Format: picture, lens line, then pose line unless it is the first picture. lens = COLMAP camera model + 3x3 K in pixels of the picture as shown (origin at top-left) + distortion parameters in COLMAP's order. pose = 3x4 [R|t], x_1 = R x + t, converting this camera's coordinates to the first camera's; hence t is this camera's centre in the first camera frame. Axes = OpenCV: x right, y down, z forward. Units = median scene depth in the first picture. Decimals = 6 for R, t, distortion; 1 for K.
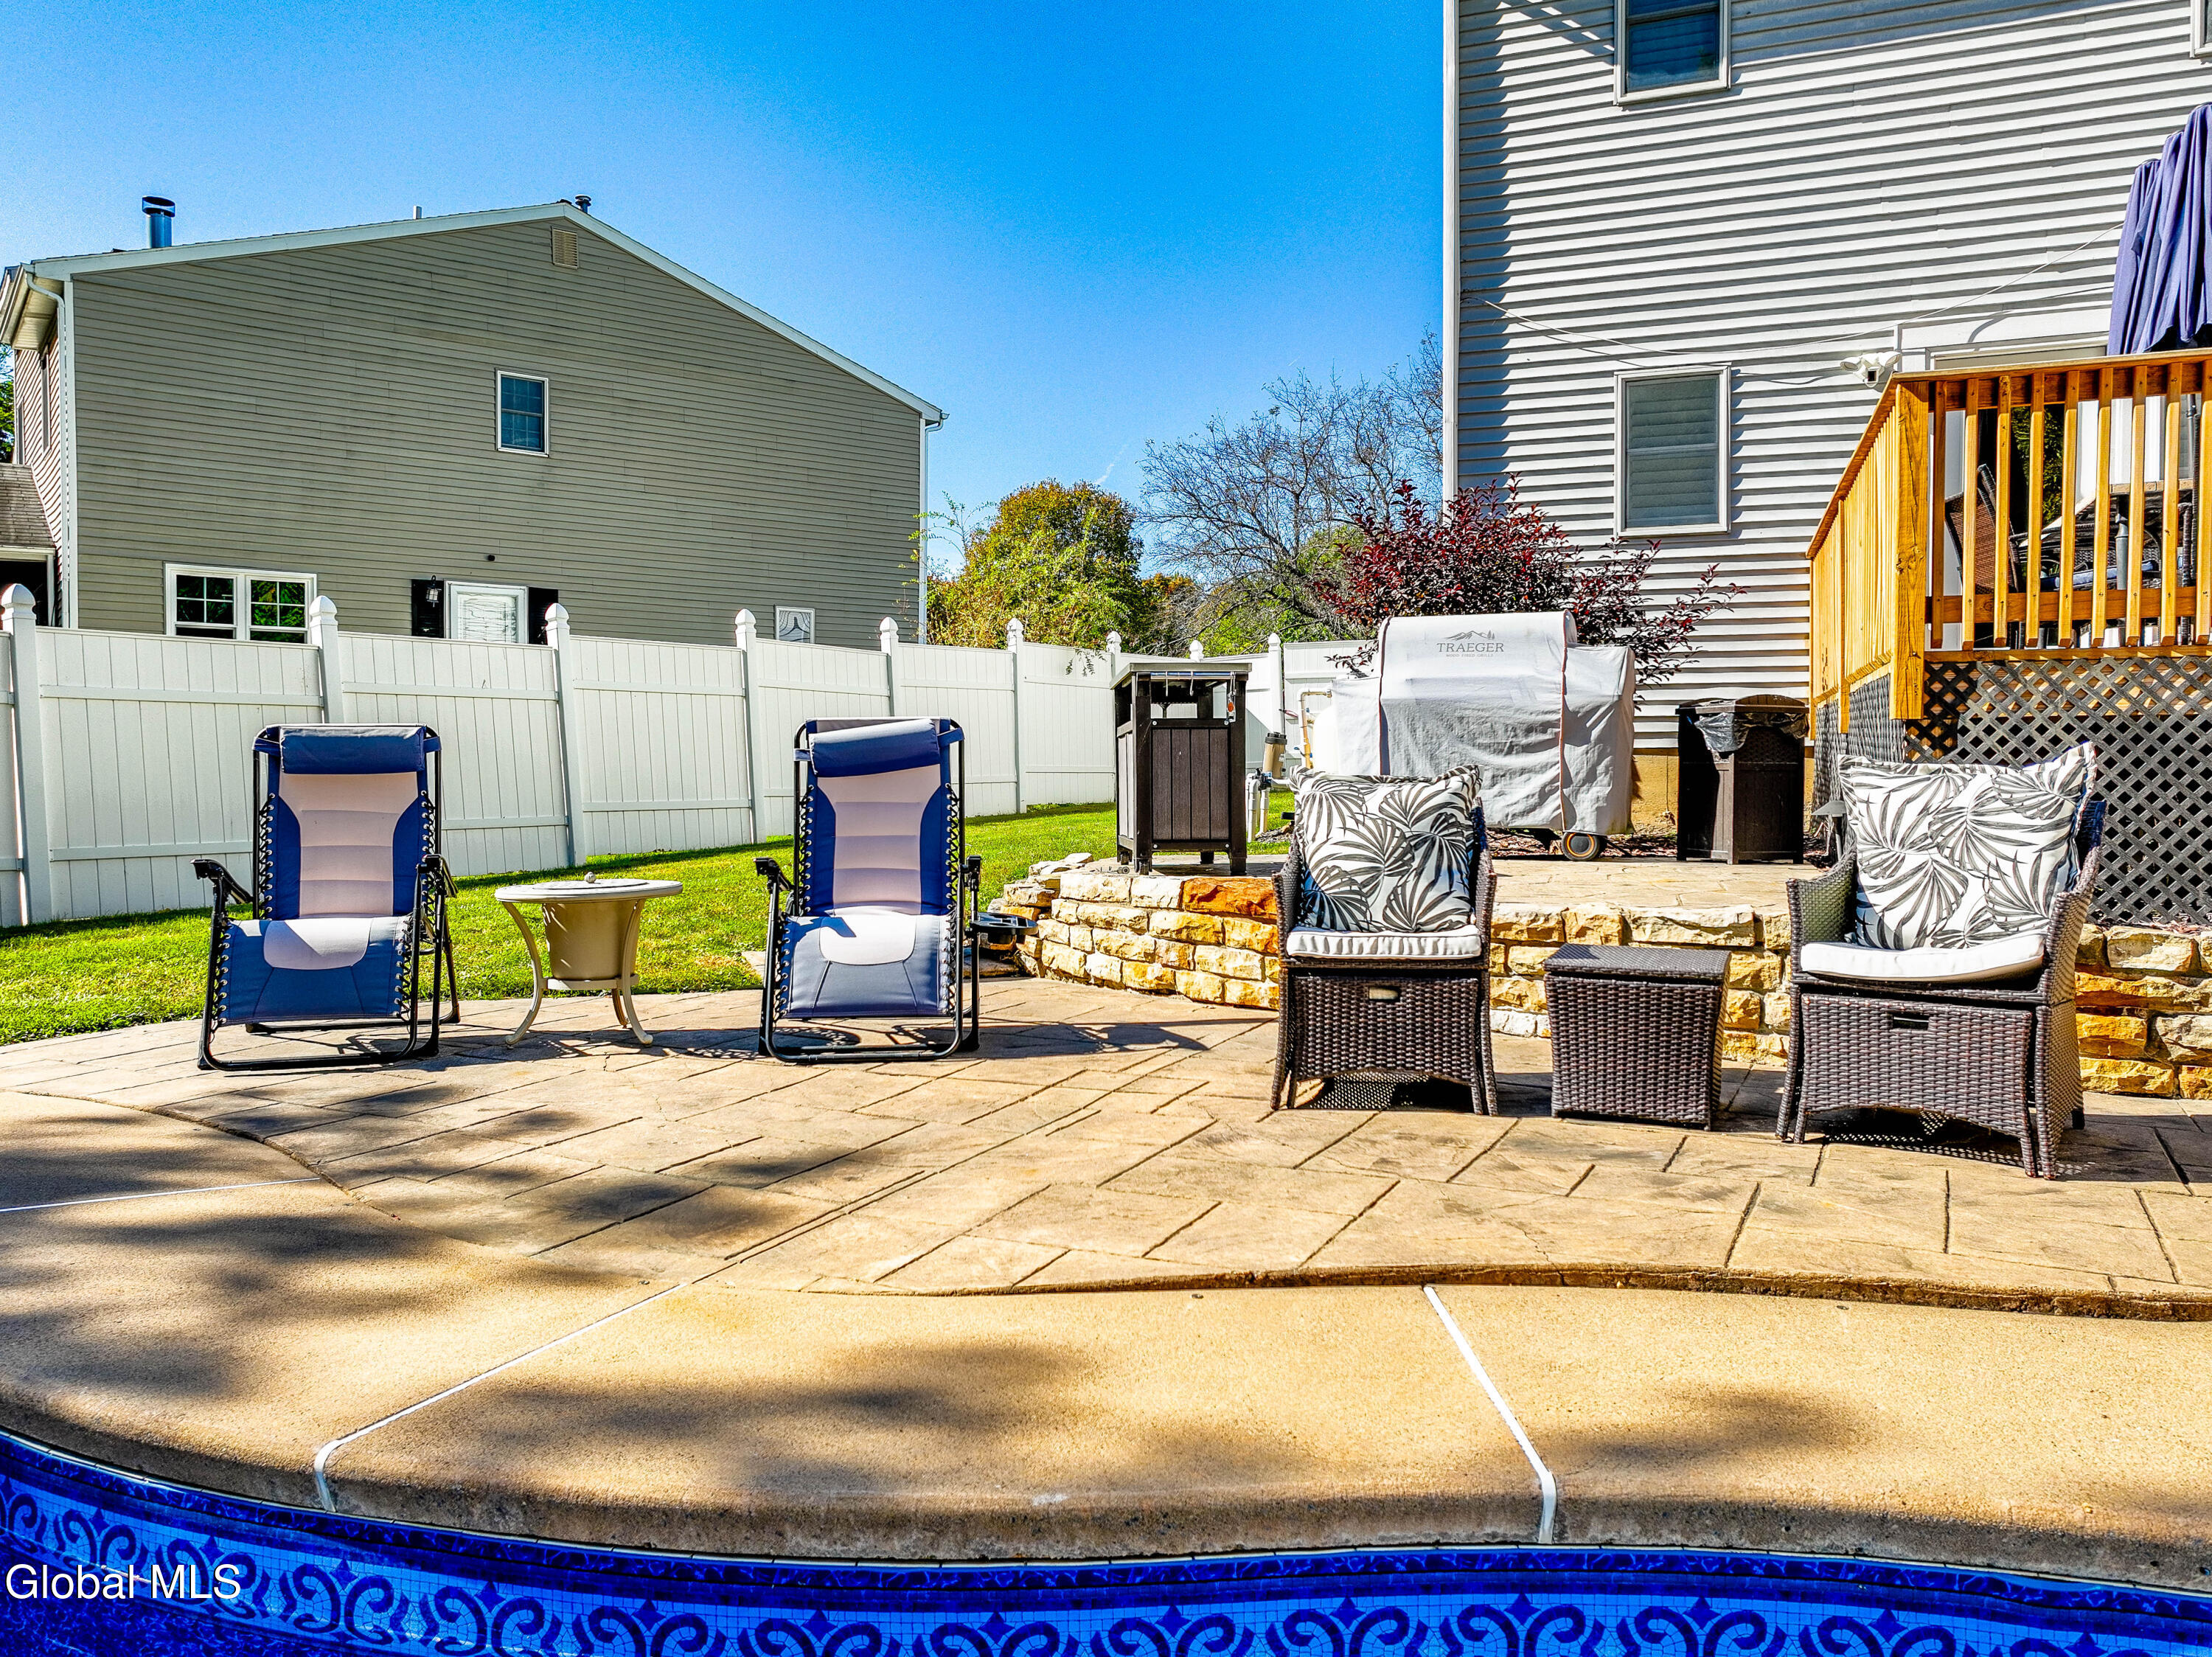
lens RADIAL K [[1589.8, 0, 1120.8], [0, 1589.8, 806.5], [0, 0, 1]] dist [0.005587, 0.007489]
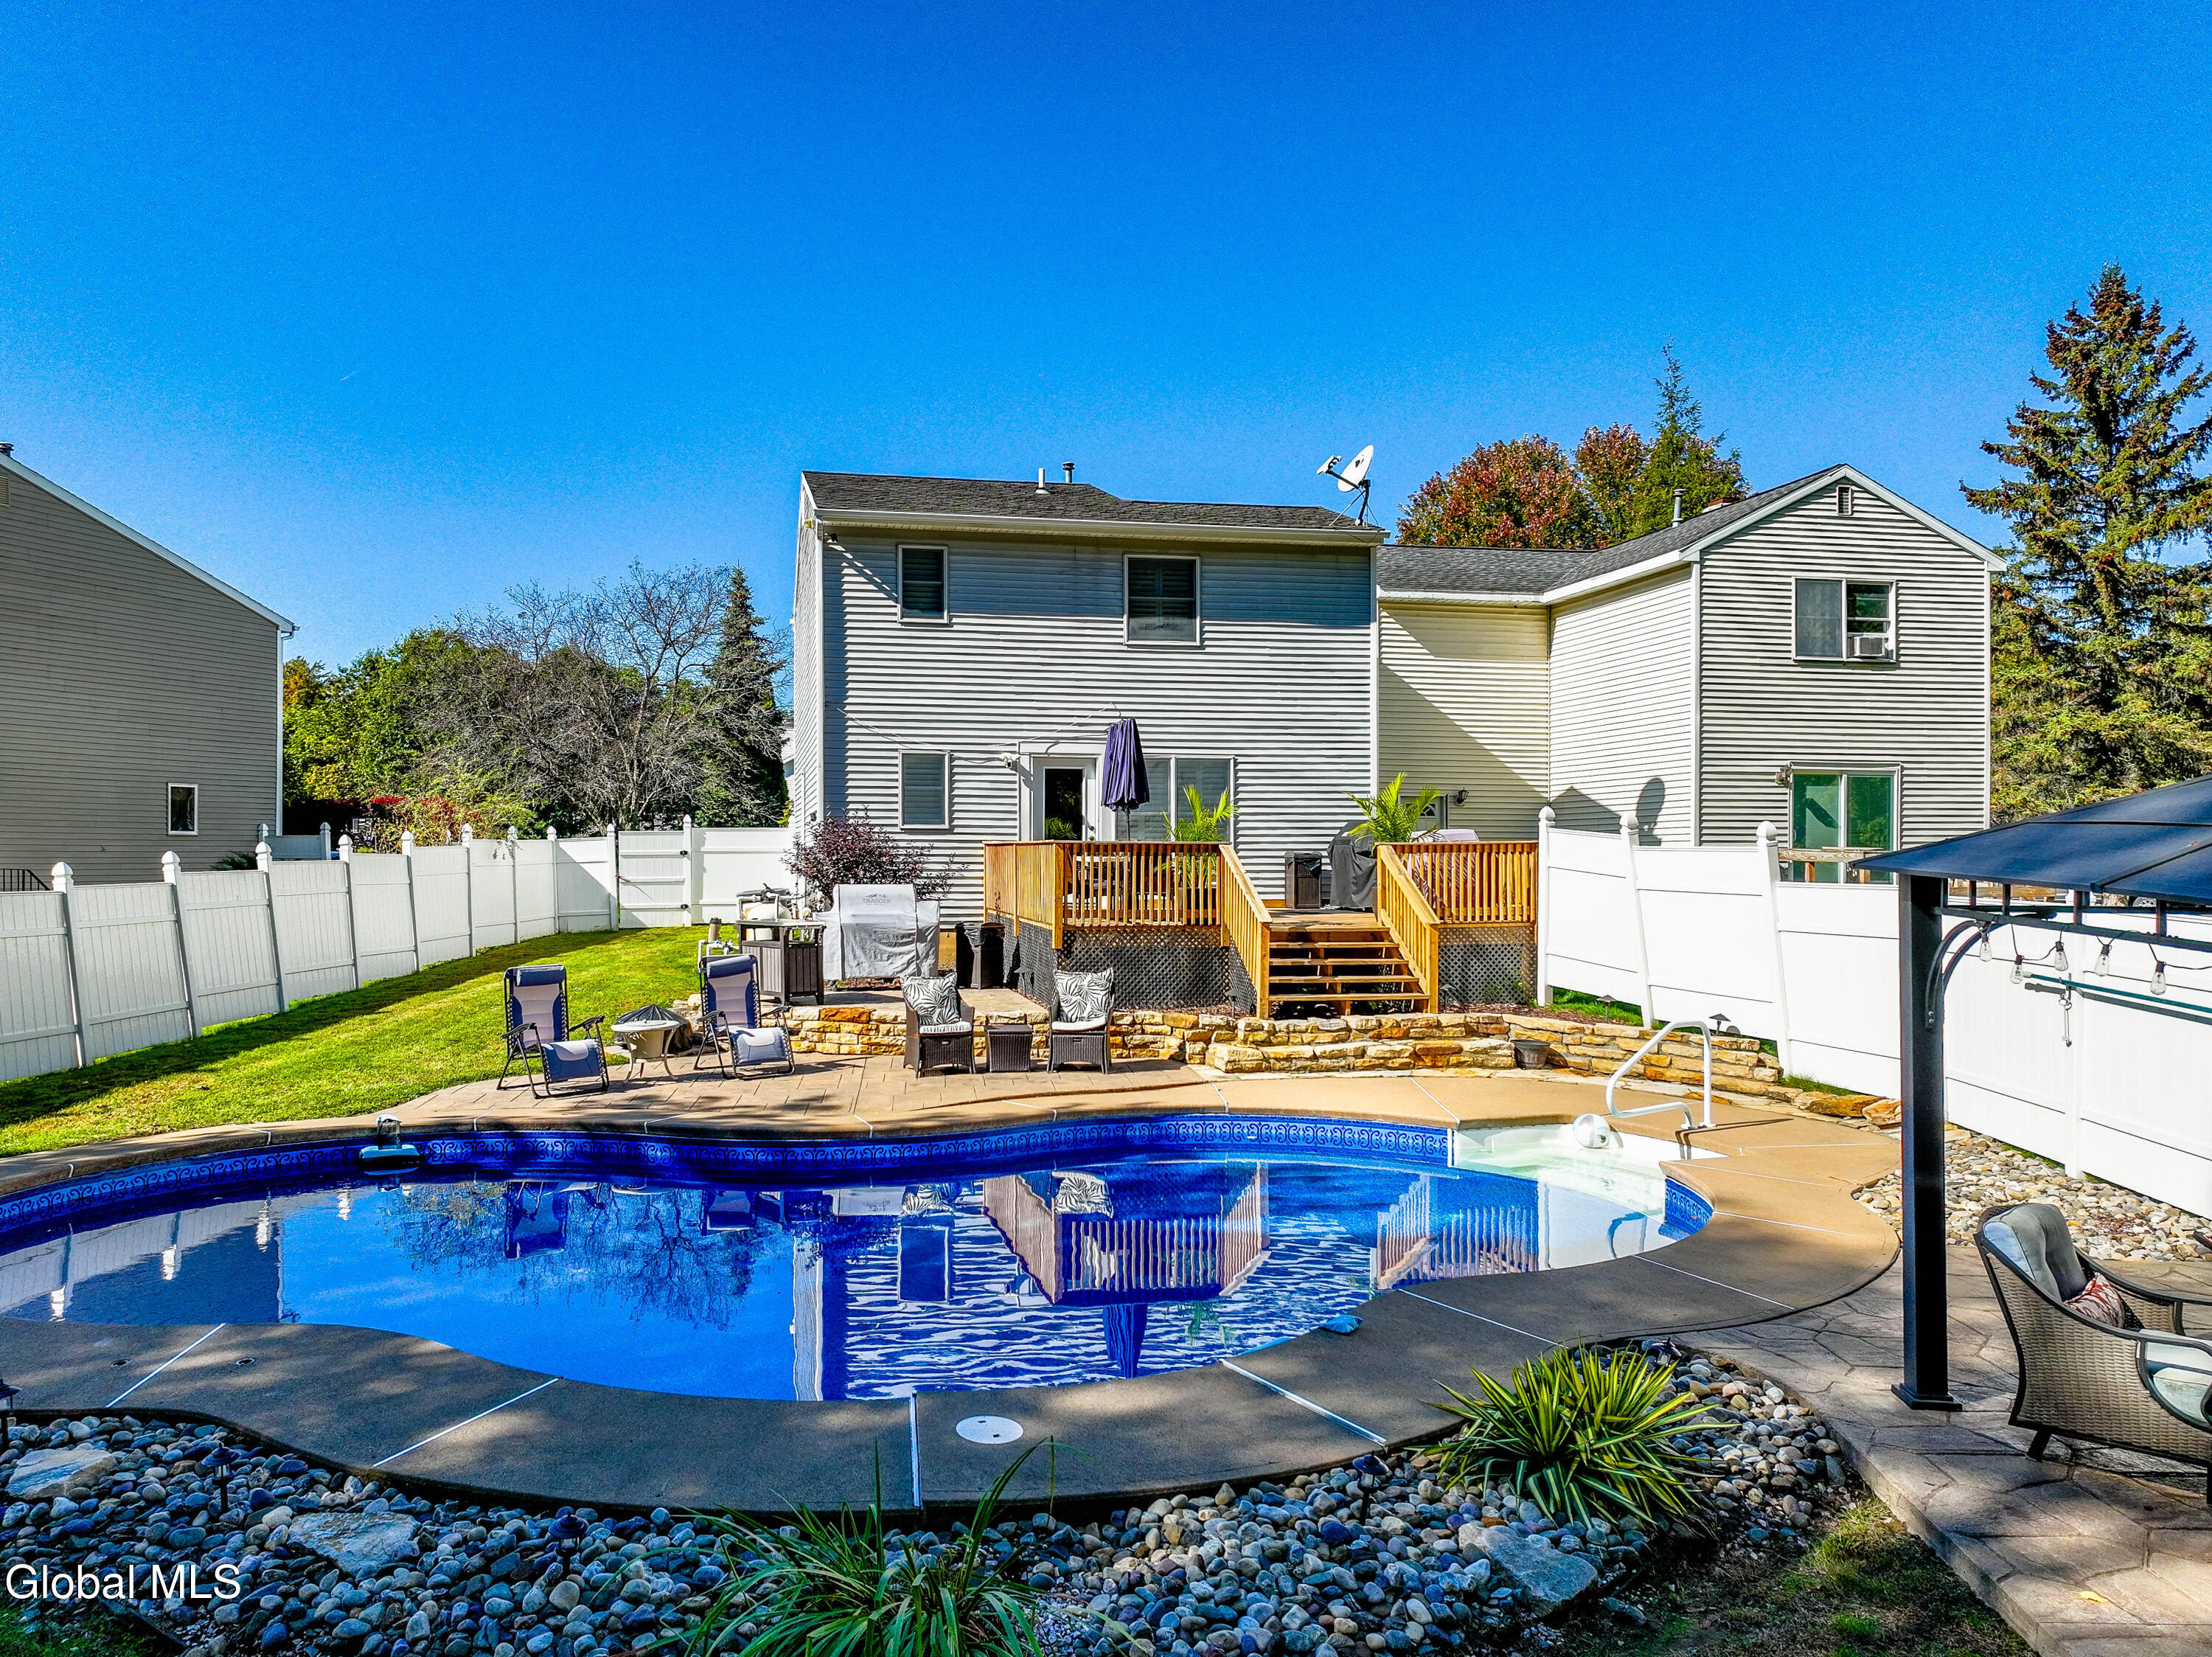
lens RADIAL K [[1589.8, 0, 1117.4], [0, 1589.8, 886.9], [0, 0, 1]] dist [0.005587, 0.007489]
pose [[0.827887, -0.005615, 0.560866, -1.022503], [0.003916, 0.999983, 0.004231, -0.164775], [-0.560881, -0.001306, 0.827895, -1.458969]]
